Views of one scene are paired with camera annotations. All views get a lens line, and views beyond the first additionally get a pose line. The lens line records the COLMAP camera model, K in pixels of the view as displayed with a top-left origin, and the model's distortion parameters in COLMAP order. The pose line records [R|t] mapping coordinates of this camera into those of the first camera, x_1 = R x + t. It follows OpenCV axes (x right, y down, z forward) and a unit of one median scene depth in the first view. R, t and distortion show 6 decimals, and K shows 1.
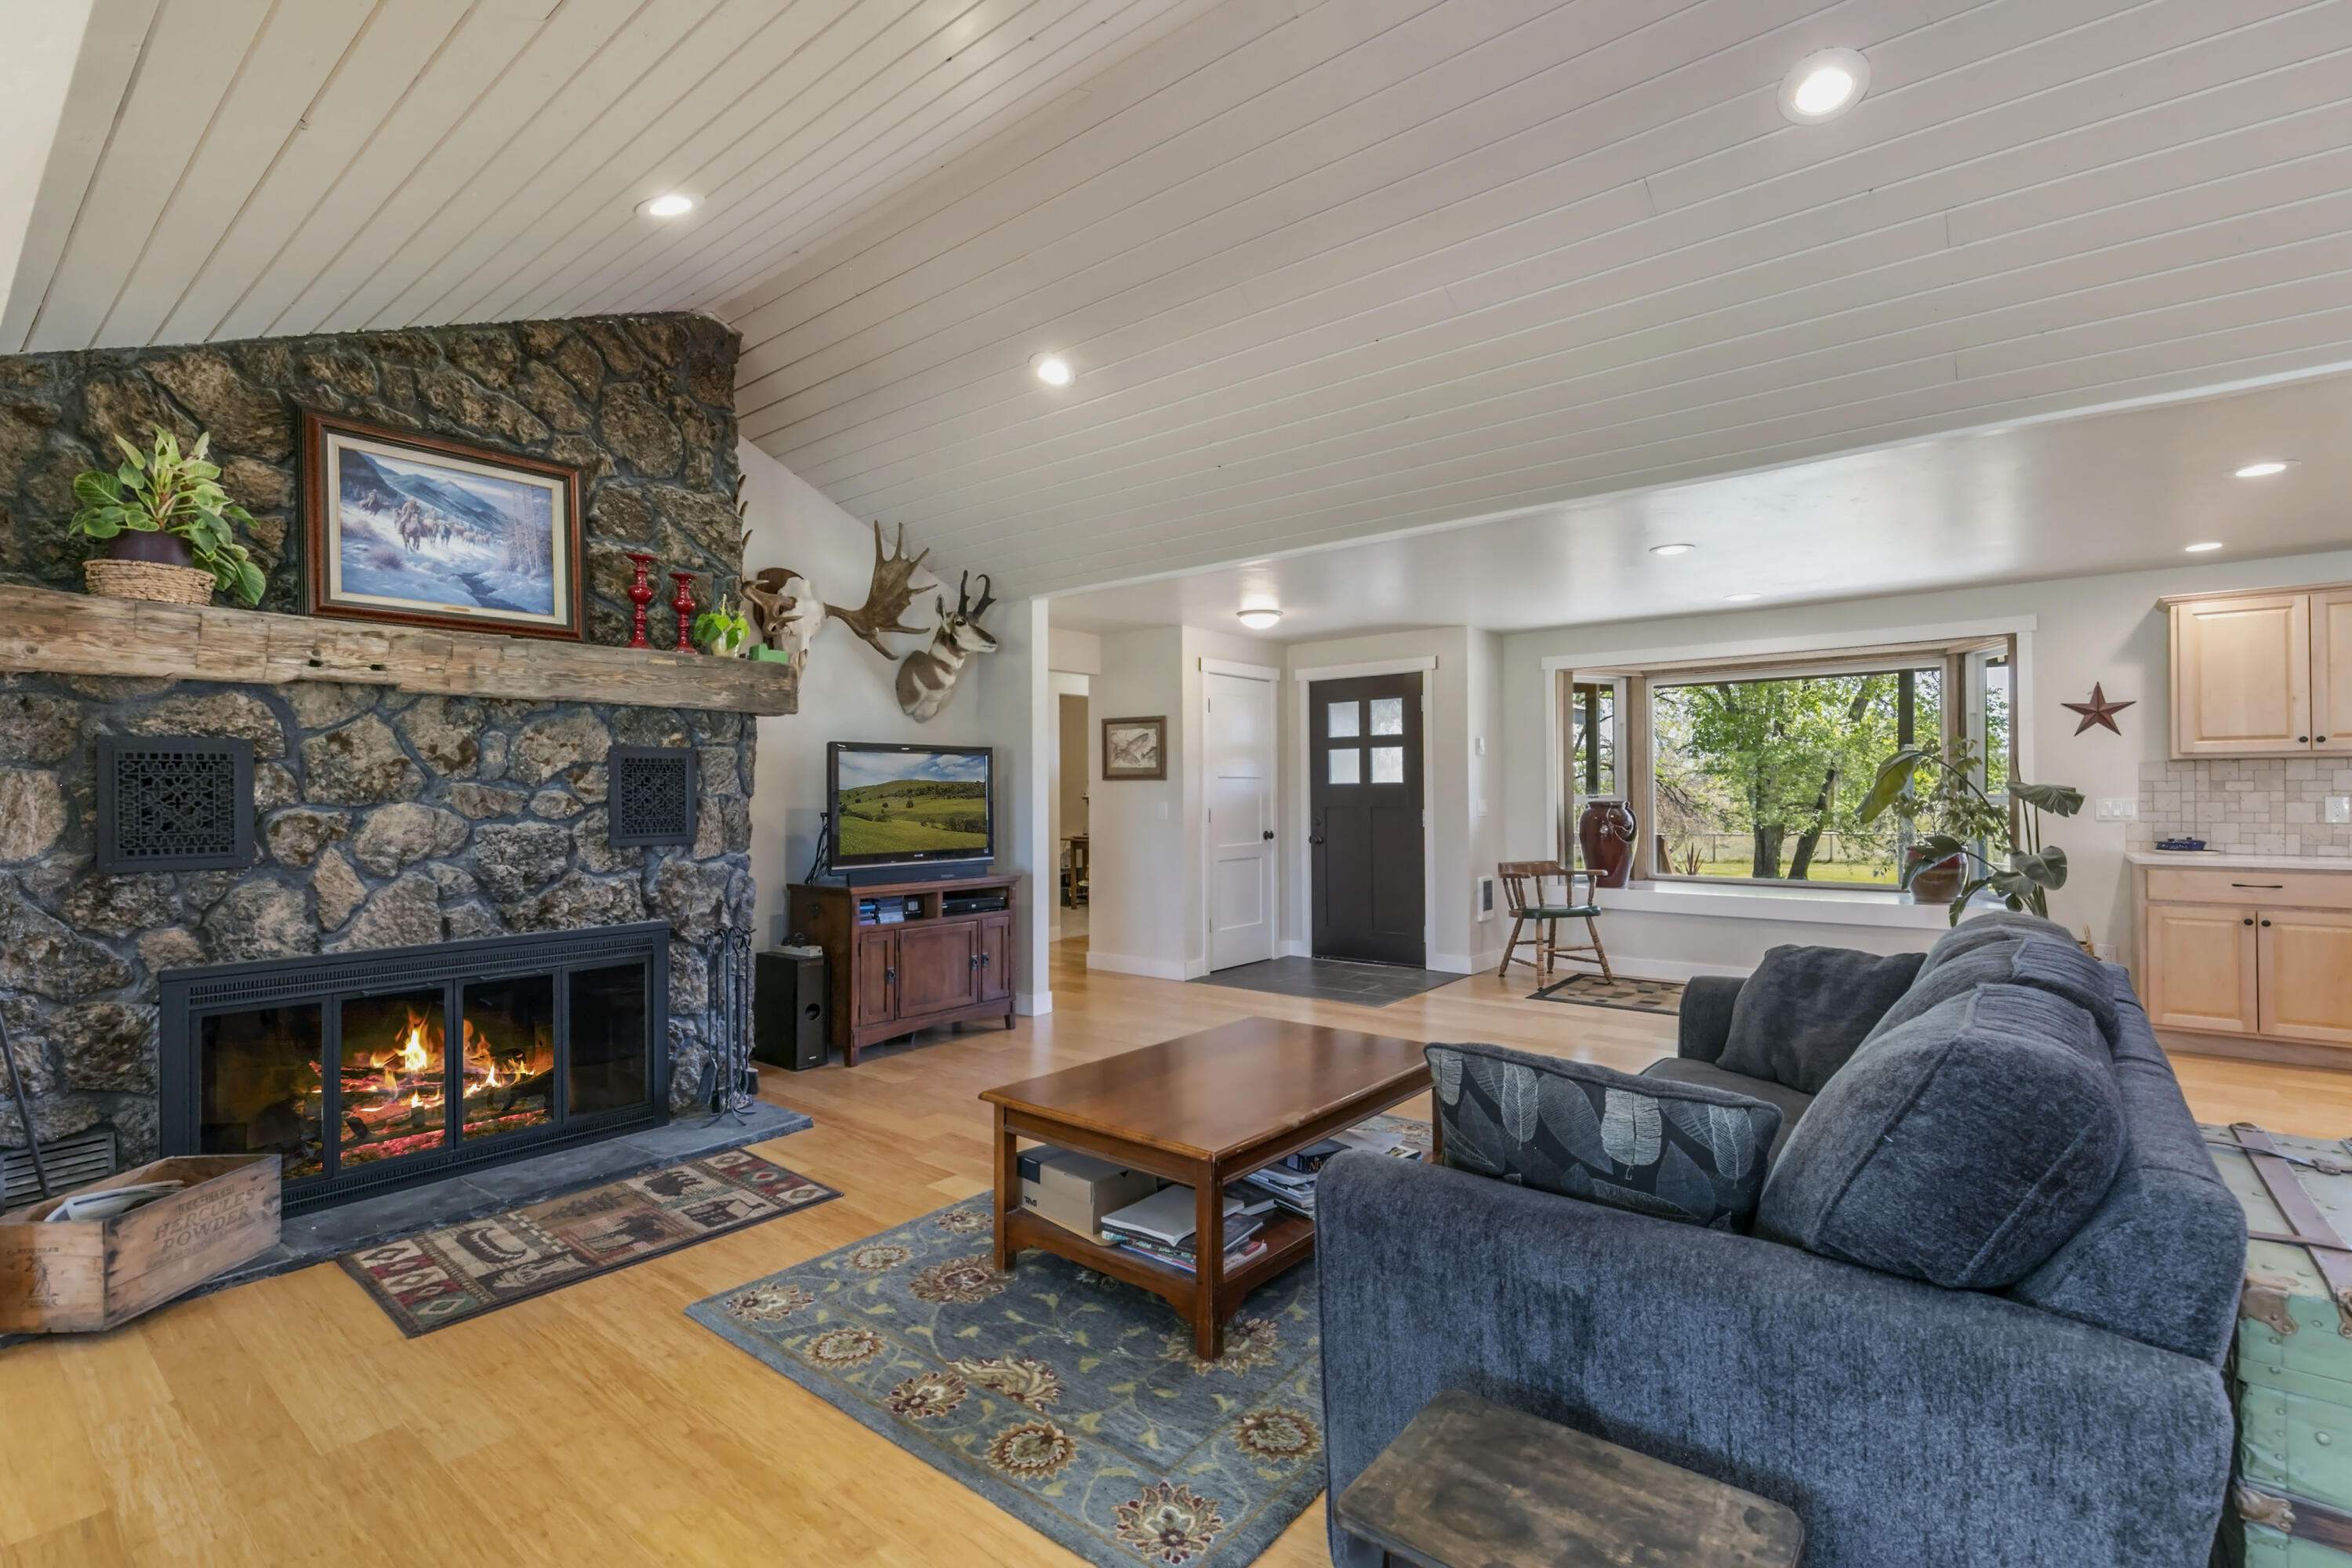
lens RADIAL K [[1081.9, 0, 1171.4], [0, 1081.9, 783.1], [0, 0, 1]] dist [0.002562, 0.002027]
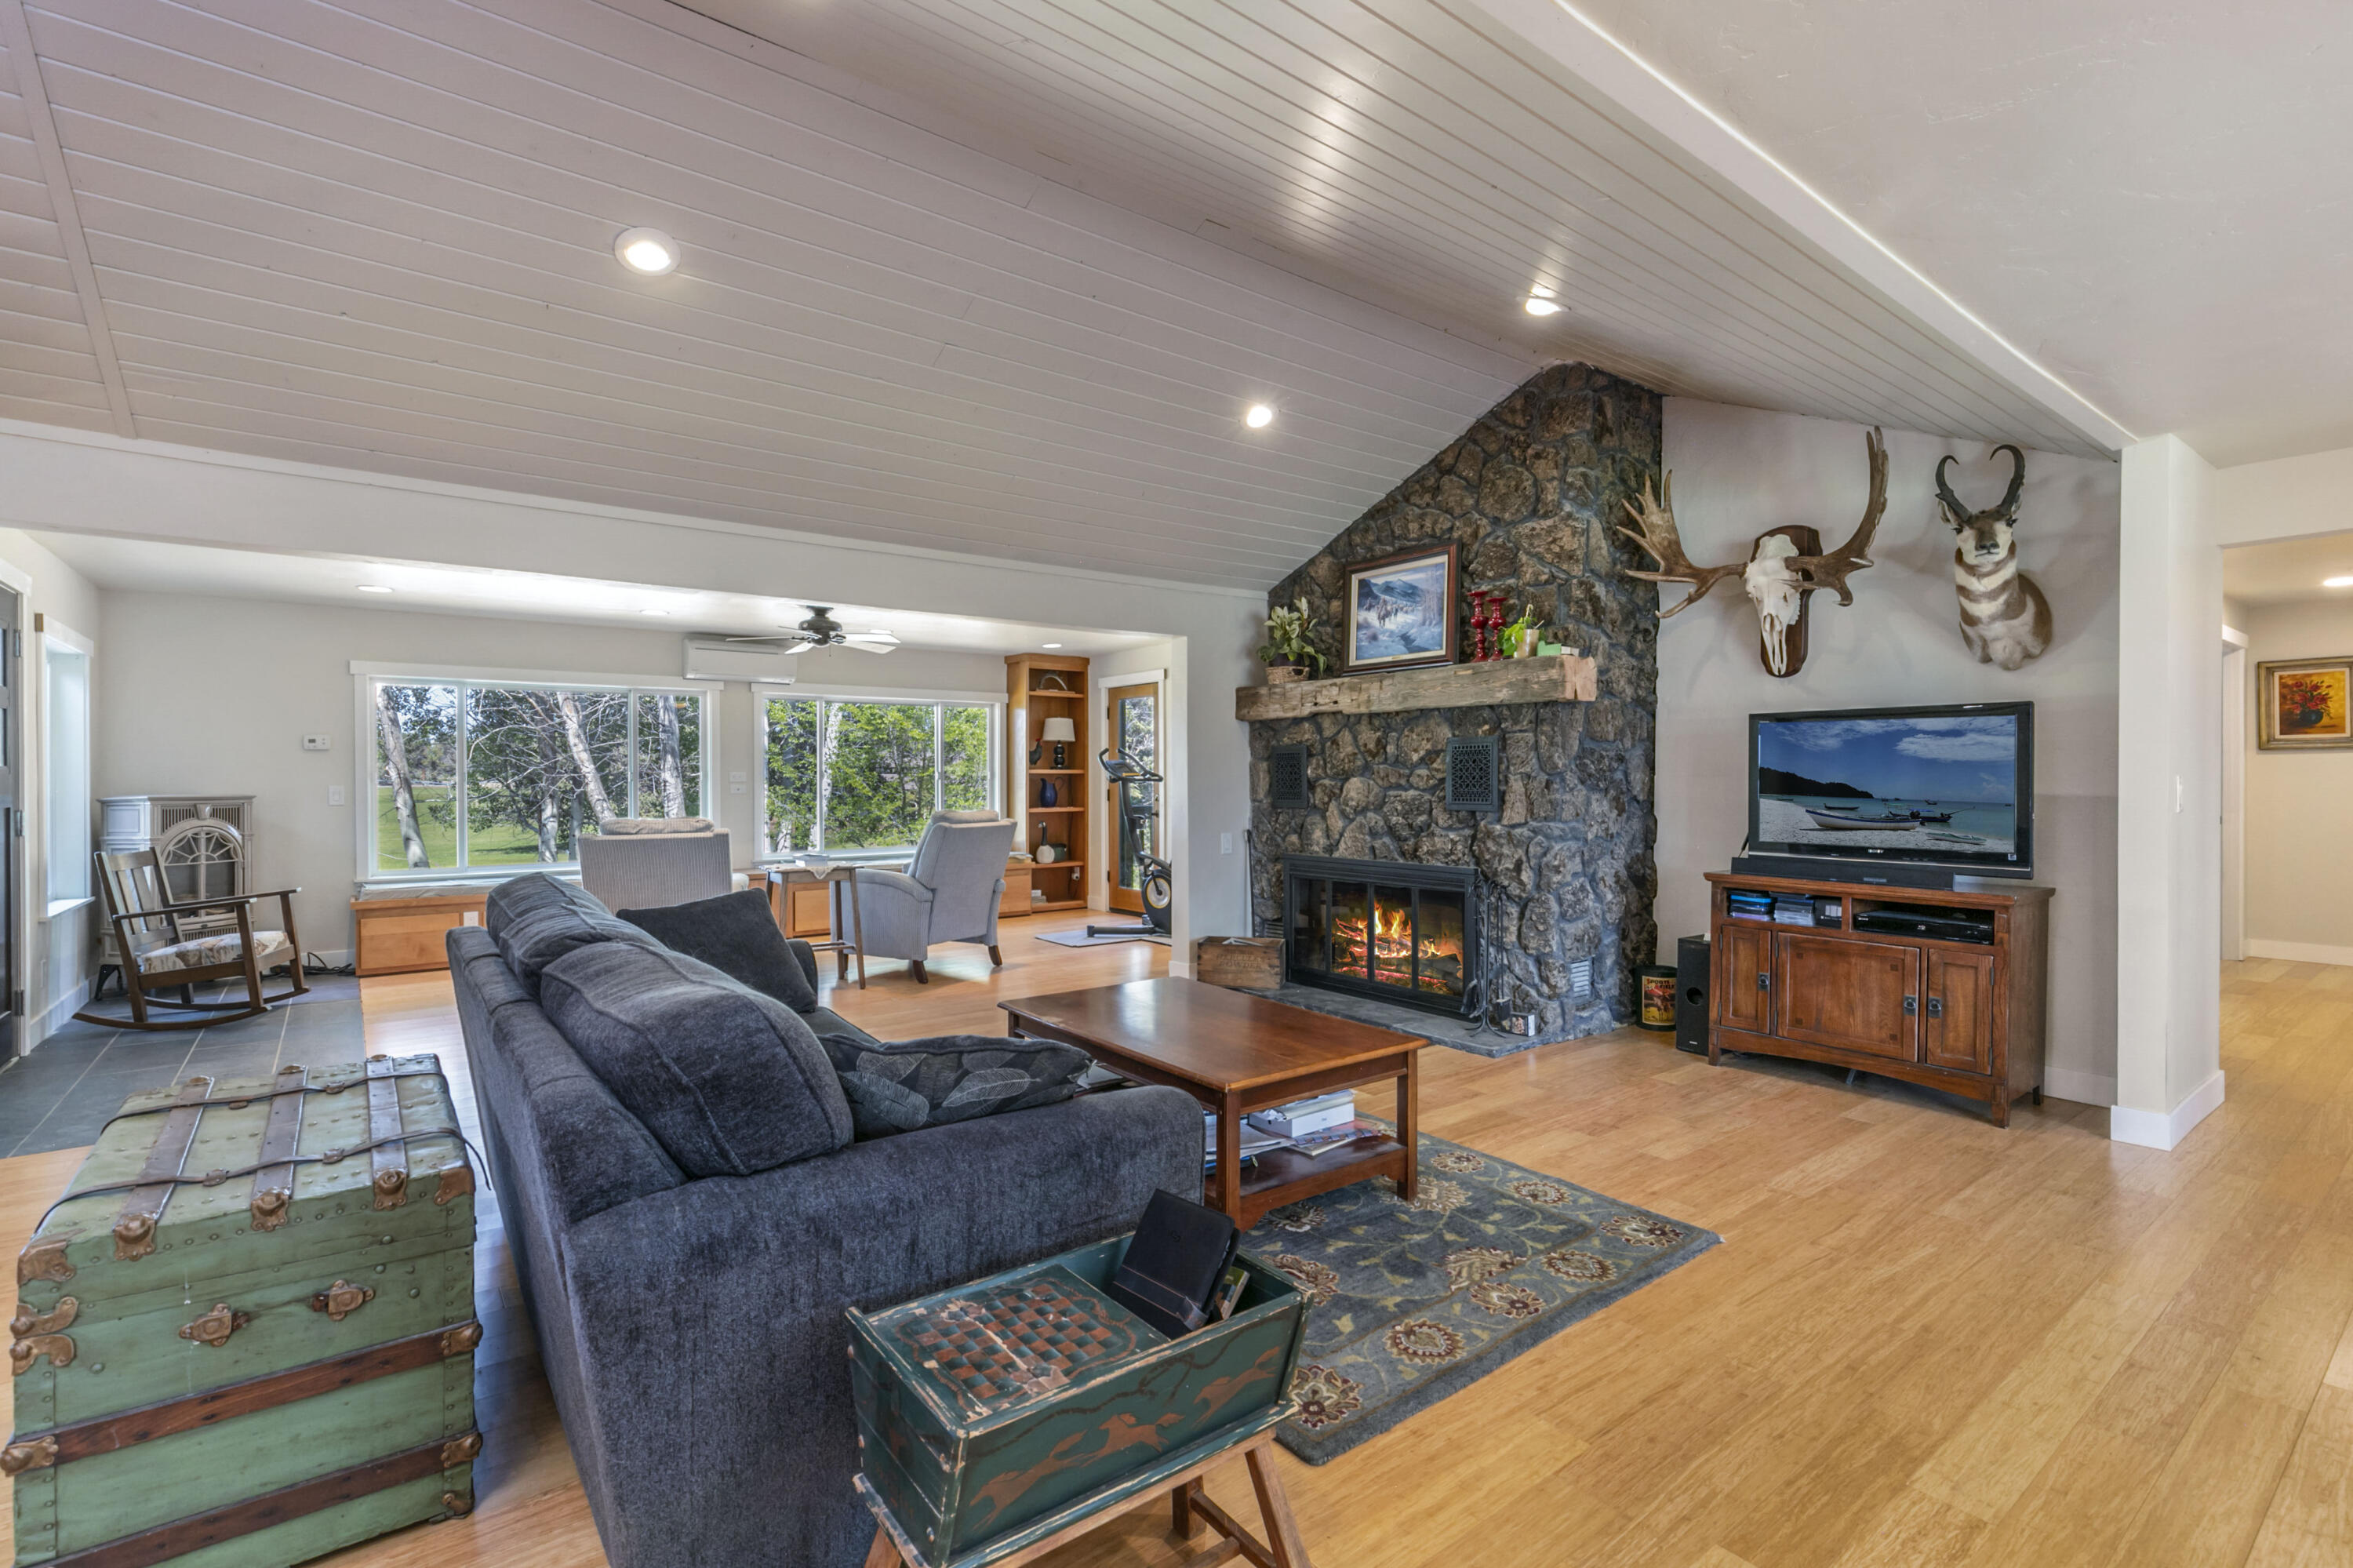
lens RADIAL K [[1082.4, 0, 1185.7], [0, 1082.4, 780.9], [0, 0, 1]] dist [0.002562, 0.002027]
pose [[-0.243910, 0.010532, -0.969741, 0.969244], [0.012192, 0.999895, 0.007793, 0.006686], [0.969721, -0.009923, -0.244013, 1.066237]]
